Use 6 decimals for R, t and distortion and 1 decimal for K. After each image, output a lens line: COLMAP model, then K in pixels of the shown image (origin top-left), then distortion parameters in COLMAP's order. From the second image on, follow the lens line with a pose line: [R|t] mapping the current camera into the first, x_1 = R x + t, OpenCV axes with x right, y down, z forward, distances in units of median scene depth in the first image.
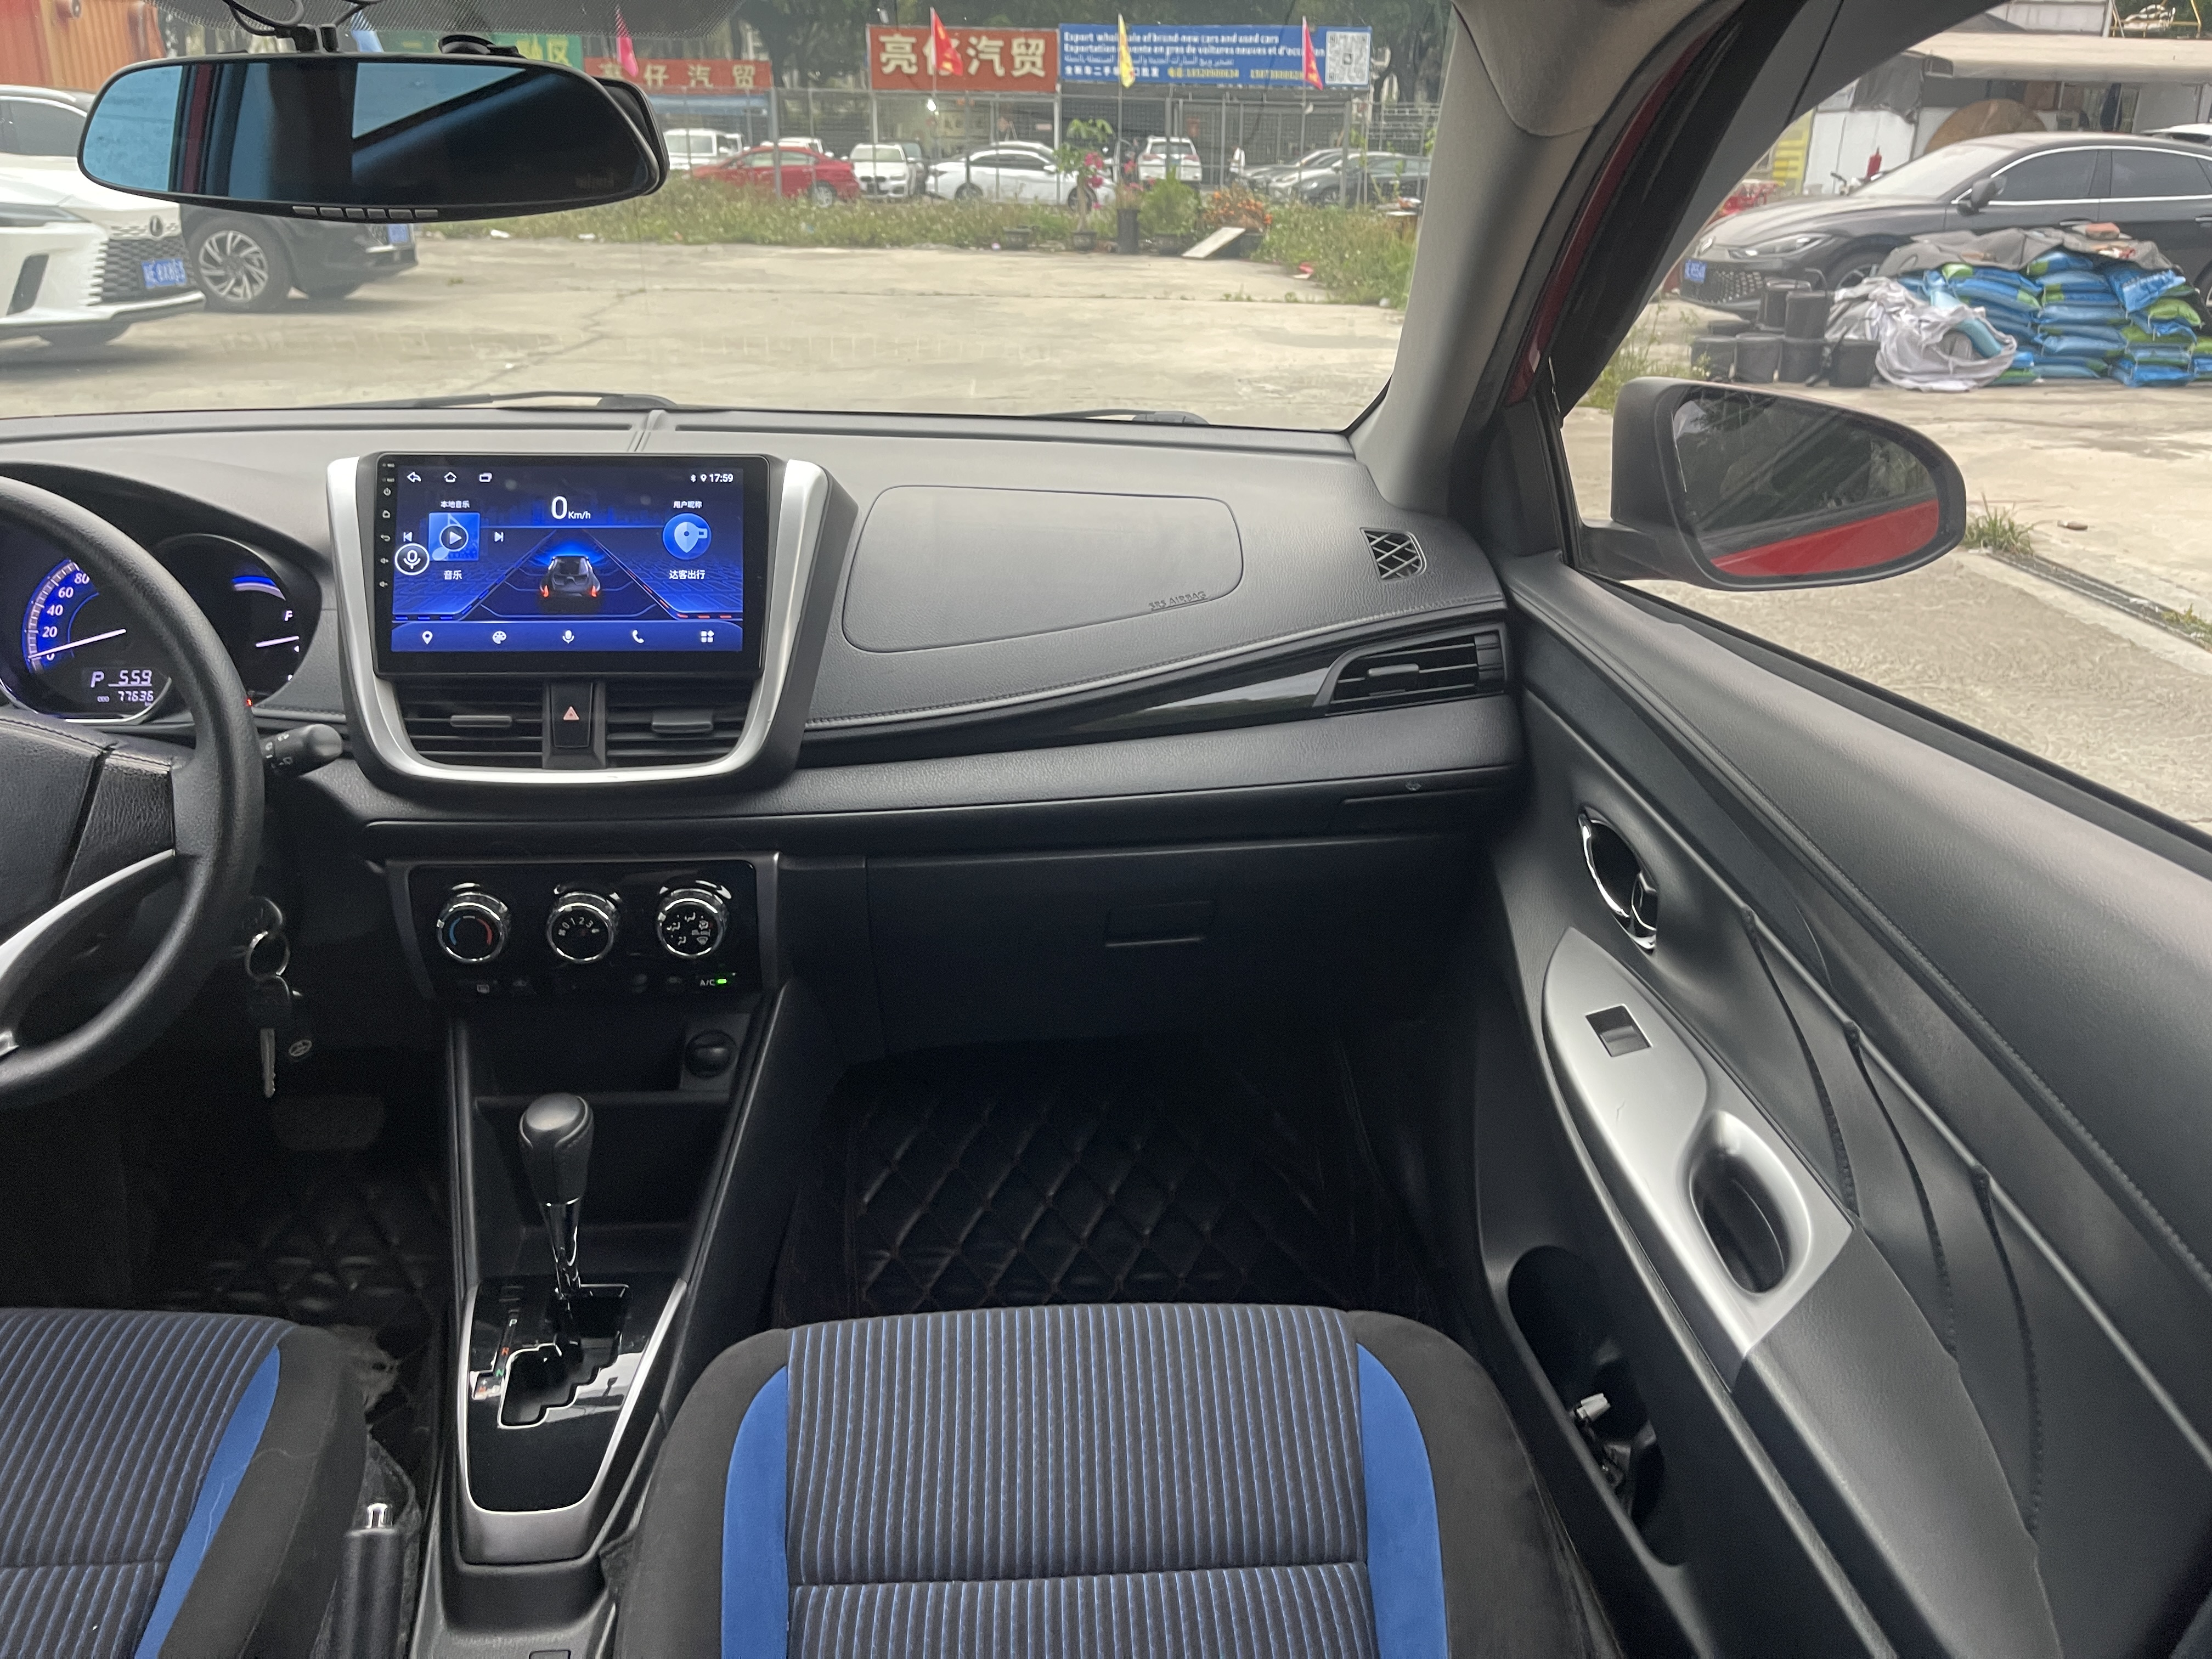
lens RADIAL K [[1700.3, 0, 1099.4], [0, 1700.3, 807.8], [0, 0, 1]] dist [0.066148, -0.090878]
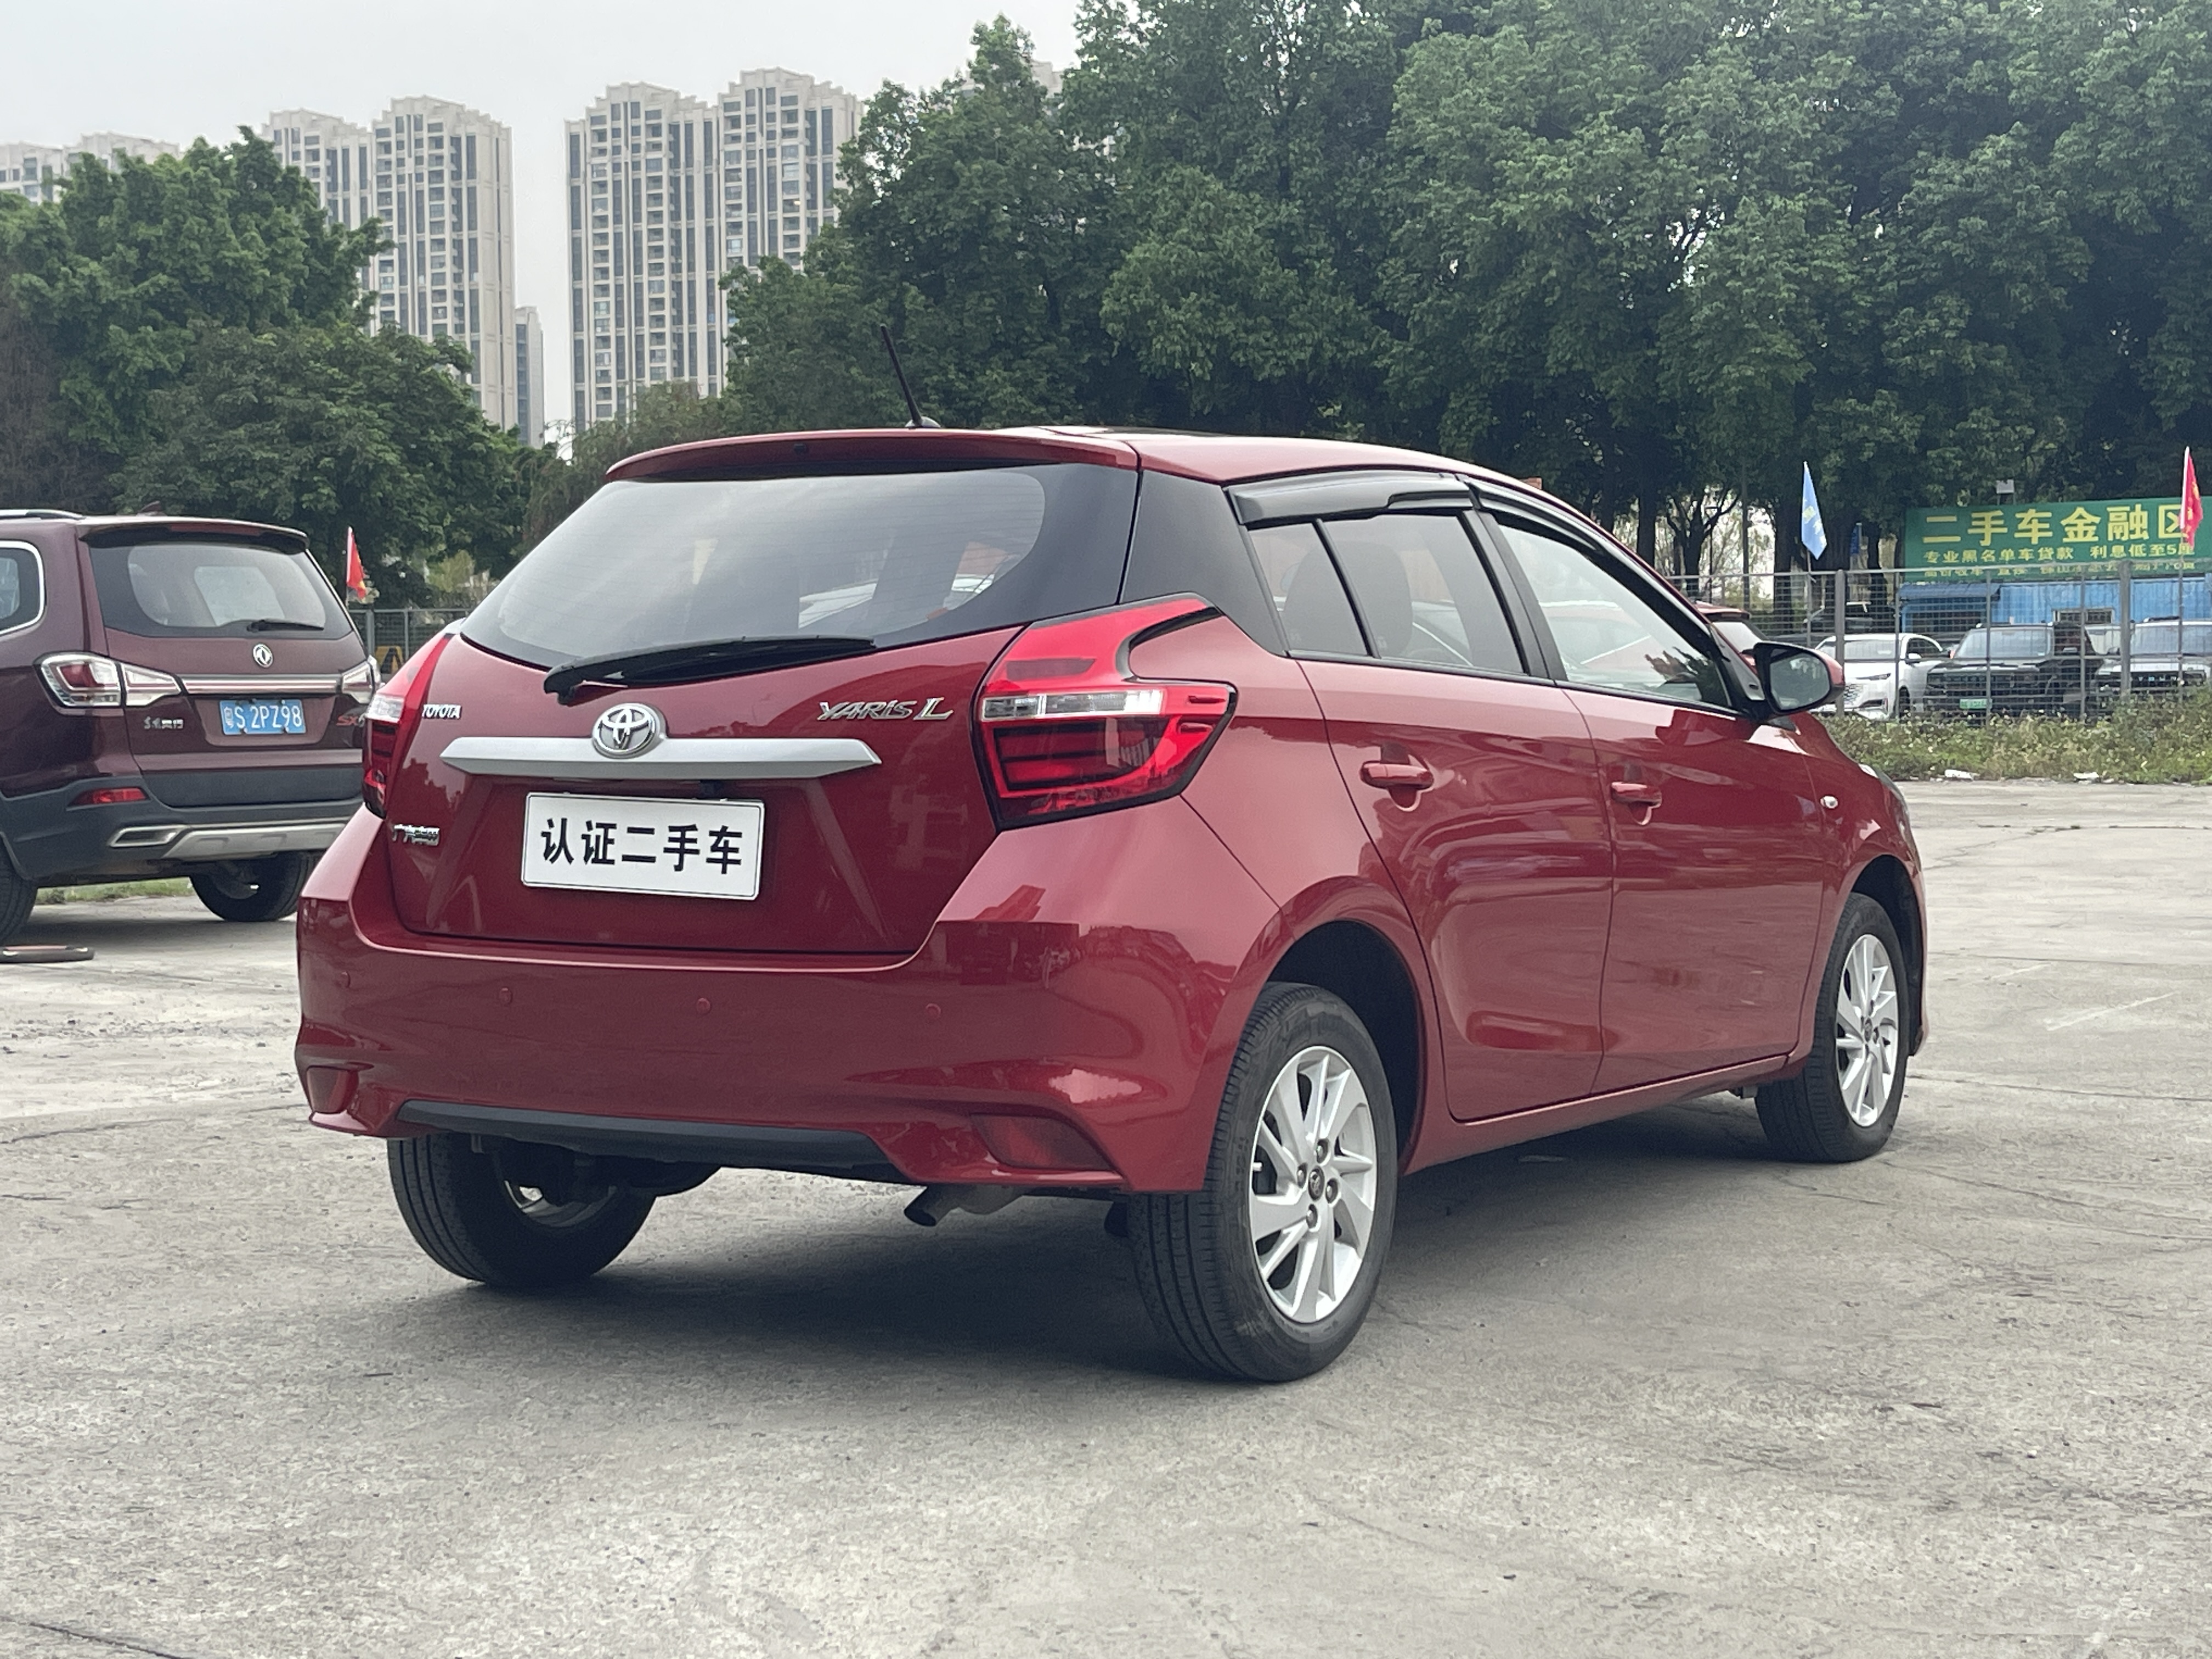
lens RADIAL K [[3469.1, 0, 1038.9], [0, 3469.1, 867.9], [0, 0, 1]] dist [0.043693, 0.000000]
pose [[0.807304, 0.009862, -0.590053, 2.654084], [-0.190844, 0.950497, -0.245223, 1.654494], [0.558425, 0.310578, 0.769223, -3.769149]]
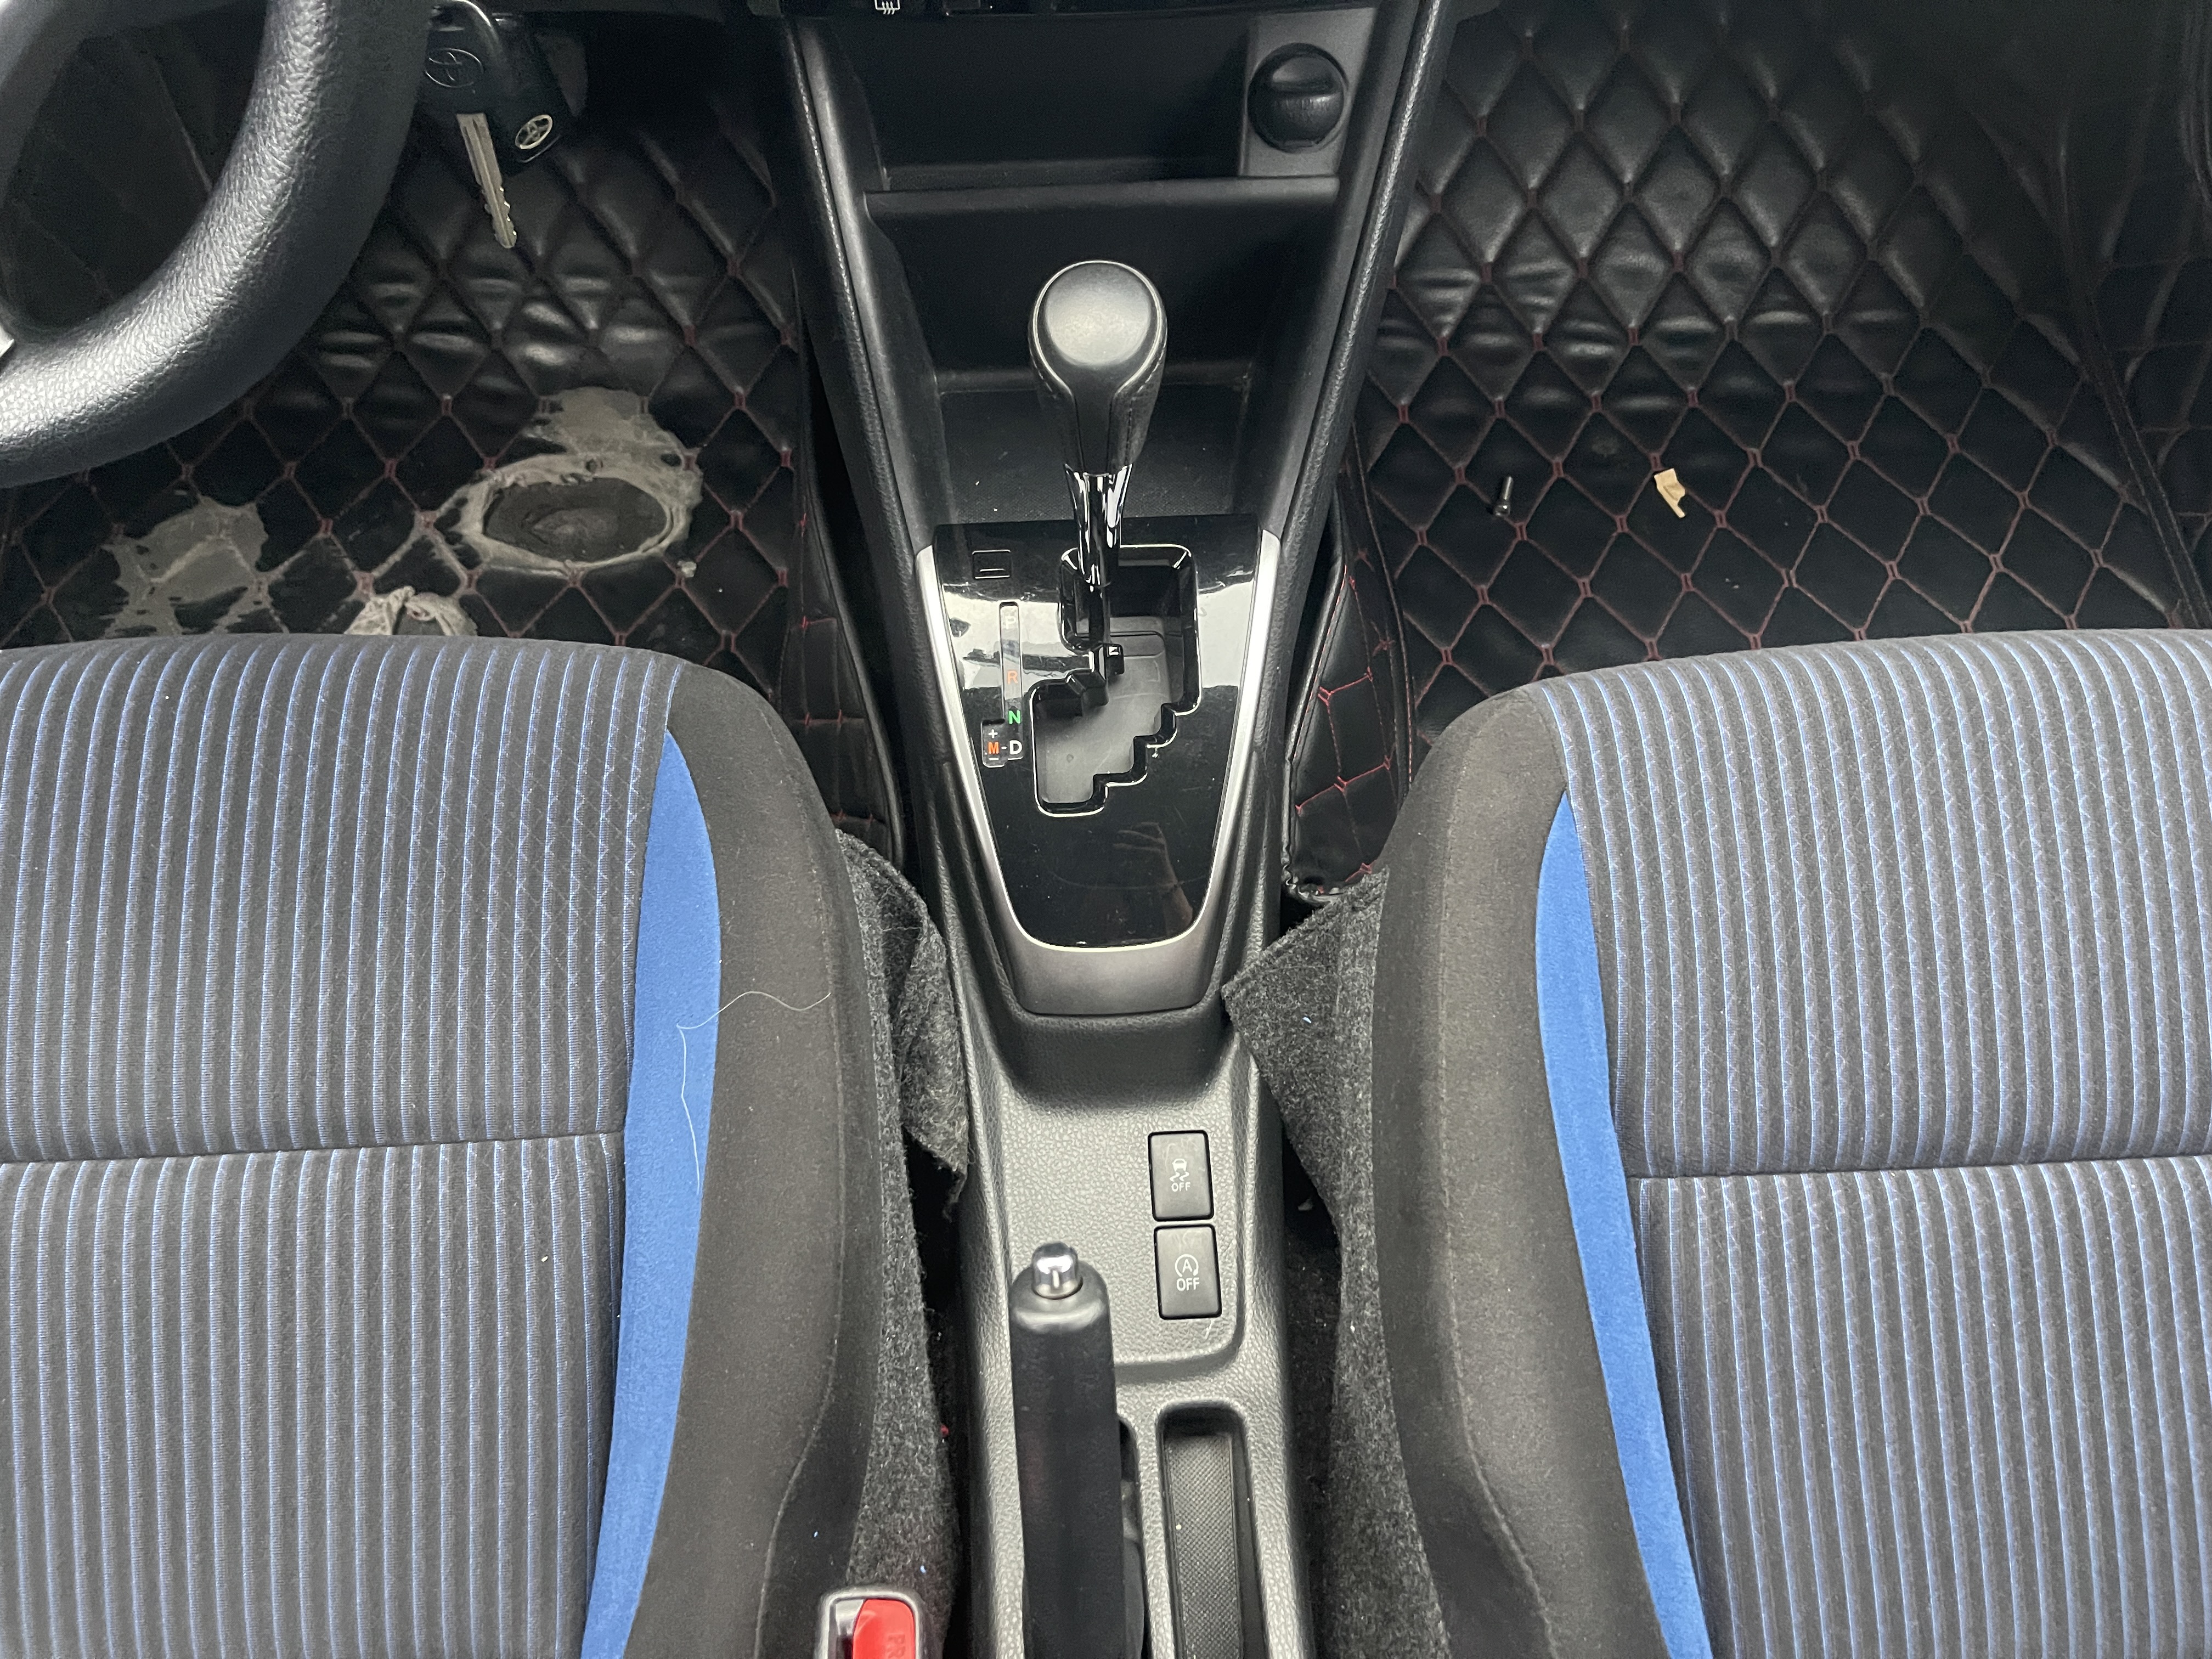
lens RADIAL K [[1700.3, 0, 1092.5], [0, 1700.3, 822.1], [0, 0, 1]] dist [0.066148, -0.090878]
pose [[0.999404, 0.016324, -0.030410, -0.271899], [0.008818, 0.731075, 0.682240, -0.047856], [0.033369, -0.682102, 0.730496, 0.483052]]
